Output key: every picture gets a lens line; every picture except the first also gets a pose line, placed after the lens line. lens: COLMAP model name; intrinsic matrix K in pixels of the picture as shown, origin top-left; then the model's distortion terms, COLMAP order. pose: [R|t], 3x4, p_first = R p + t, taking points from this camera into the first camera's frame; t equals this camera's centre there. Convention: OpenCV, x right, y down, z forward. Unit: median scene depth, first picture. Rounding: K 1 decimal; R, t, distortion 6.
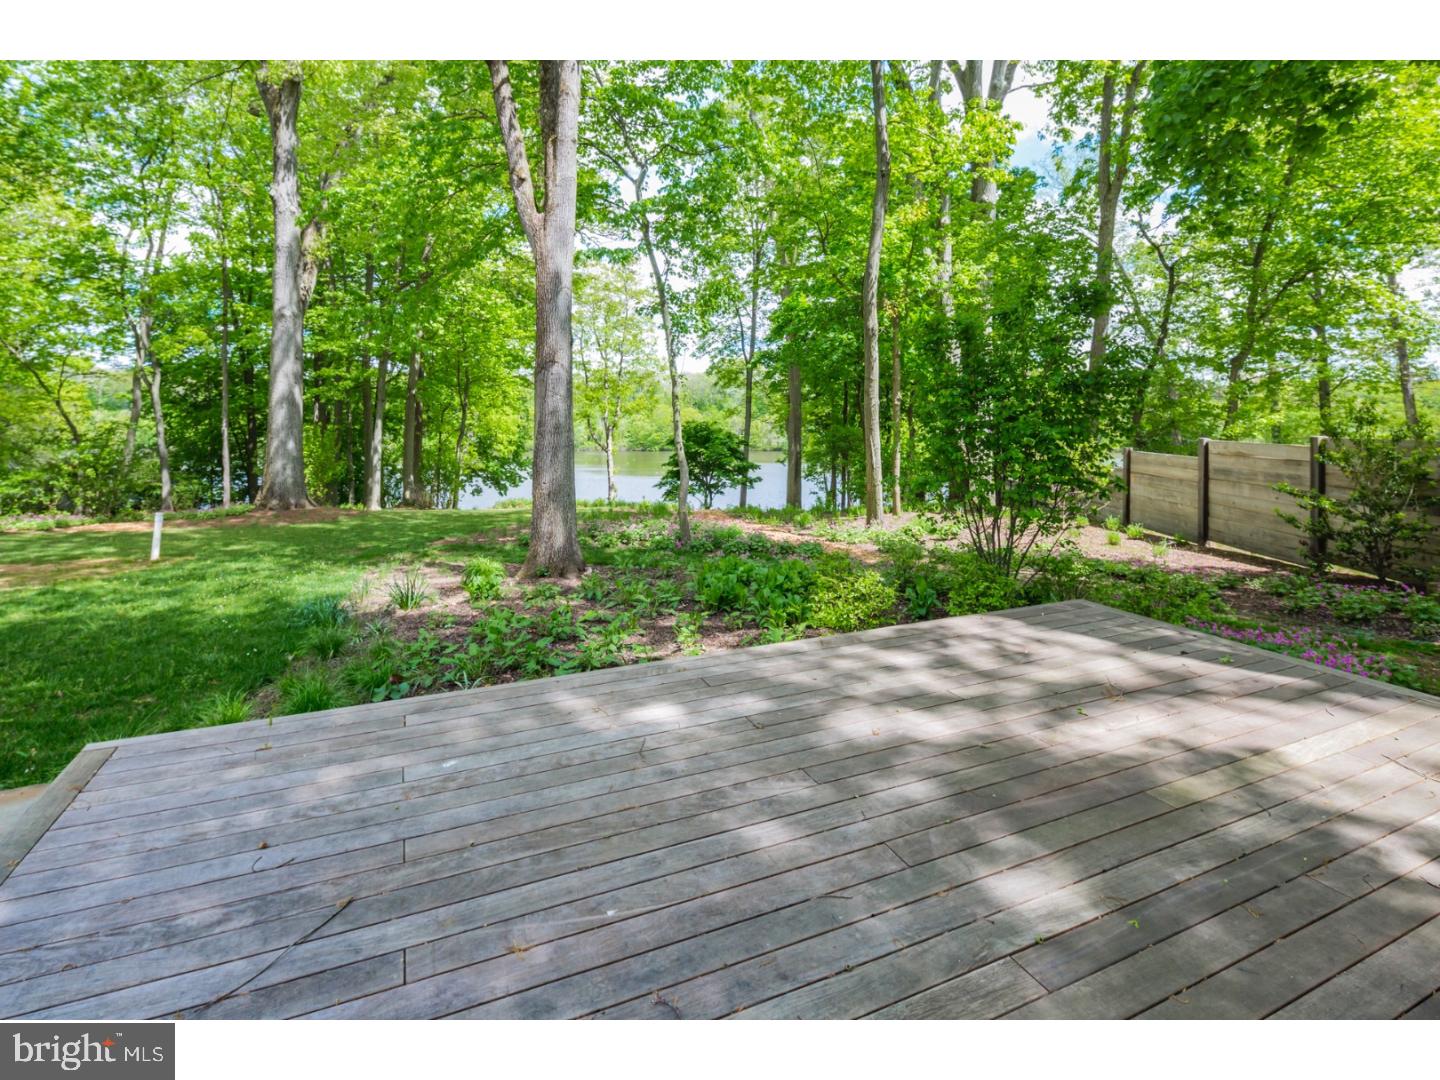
lens RADIAL K [[698.4, 0, 713.3], [0, 698.4, 537.7], [0, 0, 1]] dist [-0.004569, 0.001522]
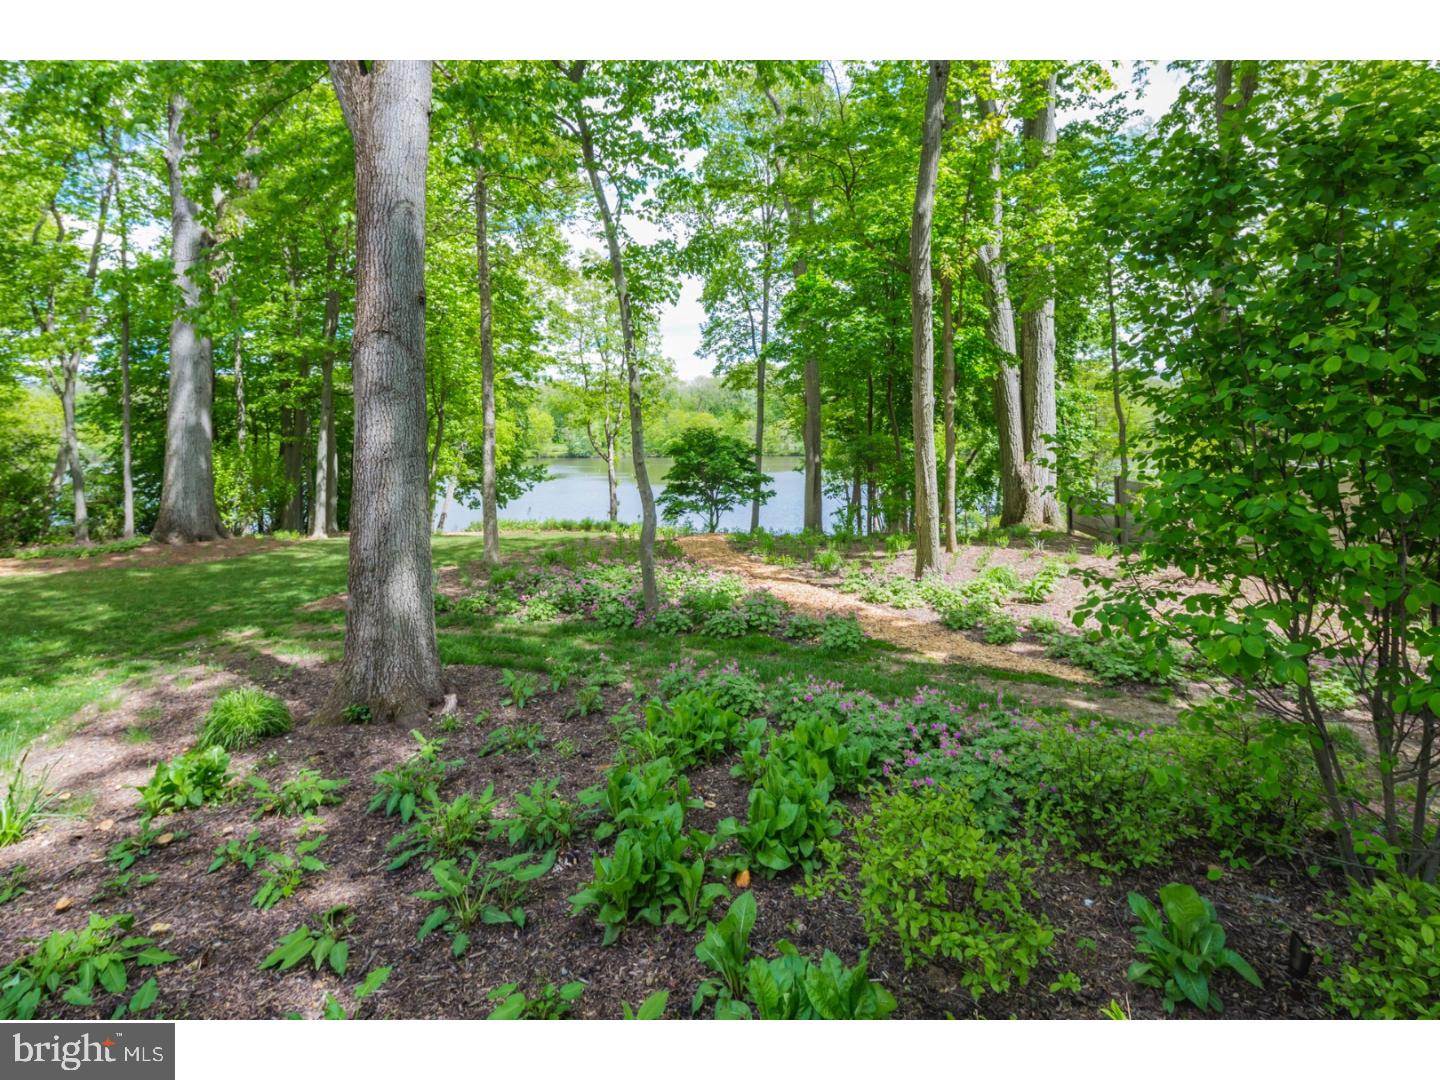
lens RADIAL K [[698.4, 0, 723.2], [0, 698.4, 533.8], [0, 0, 1]] dist [-0.004569, 0.001522]
pose [[0.999857, -0.010814, -0.013024, 0.015287], [0.010662, 0.999875, -0.011711, -0.024713], [0.013149, 0.011571, 0.999847, 0.135333]]
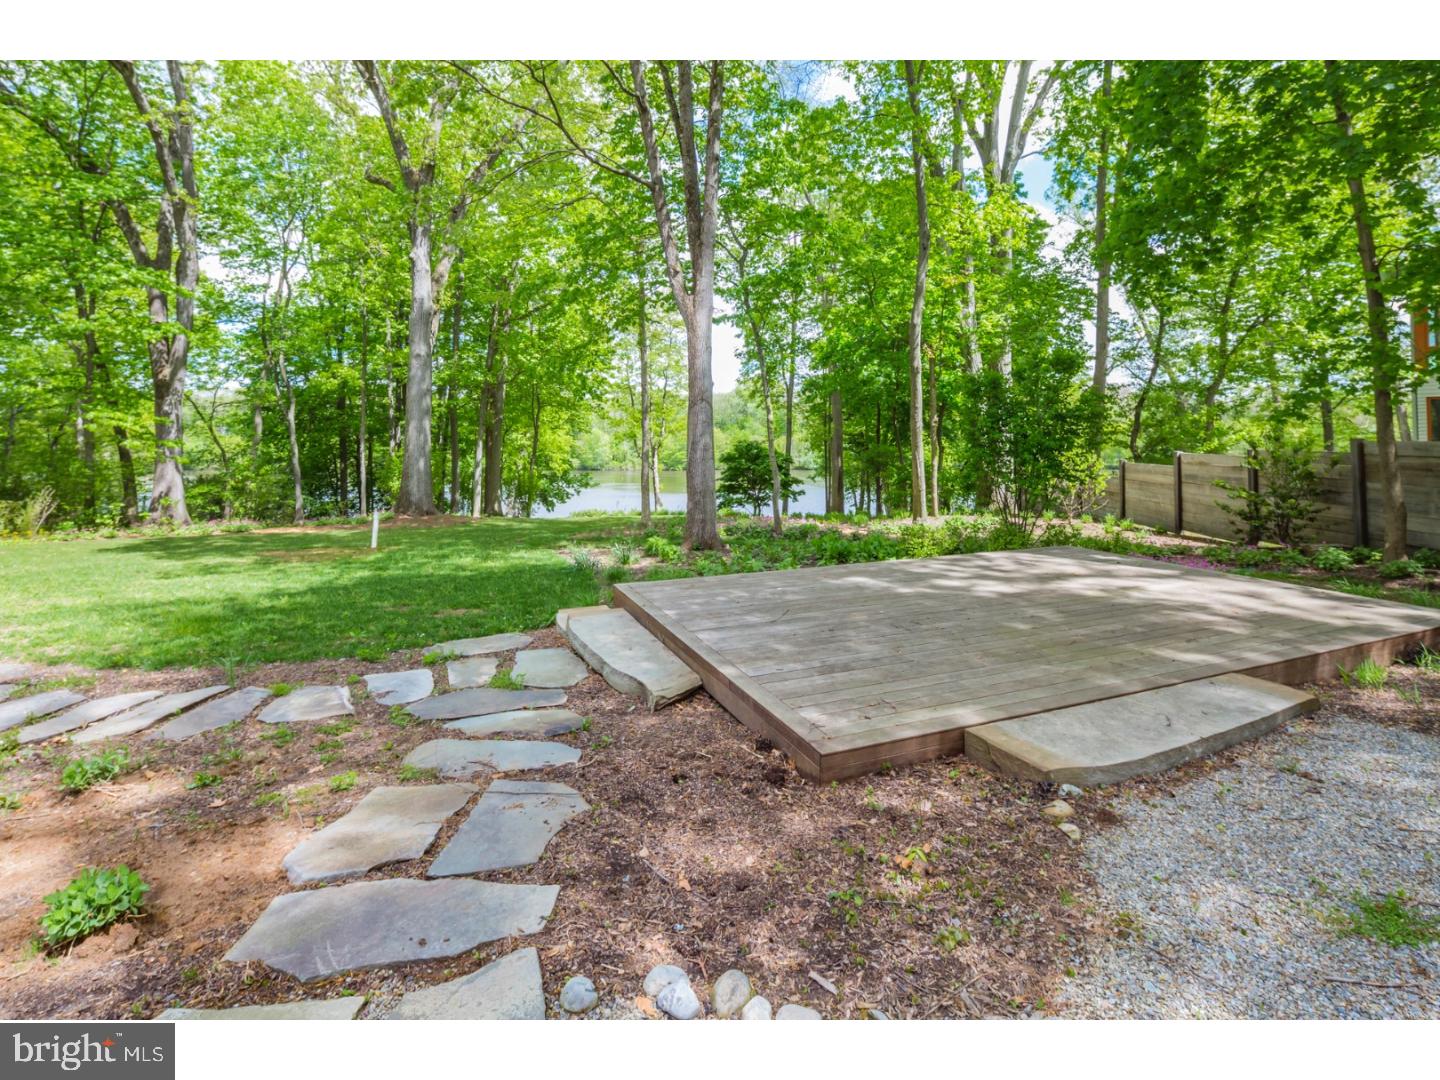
lens RADIAL K [[698.4, 0, 727.4], [0, 698.4, 529.8], [0, 0, 1]] dist [-0.004569, 0.001522]
pose [[0.999936, -0.004178, -0.010503, -0.043636], [0.003773, 0.999260, -0.038284, 0.018710], [0.010655, 0.038242, 0.999212, -0.111138]]
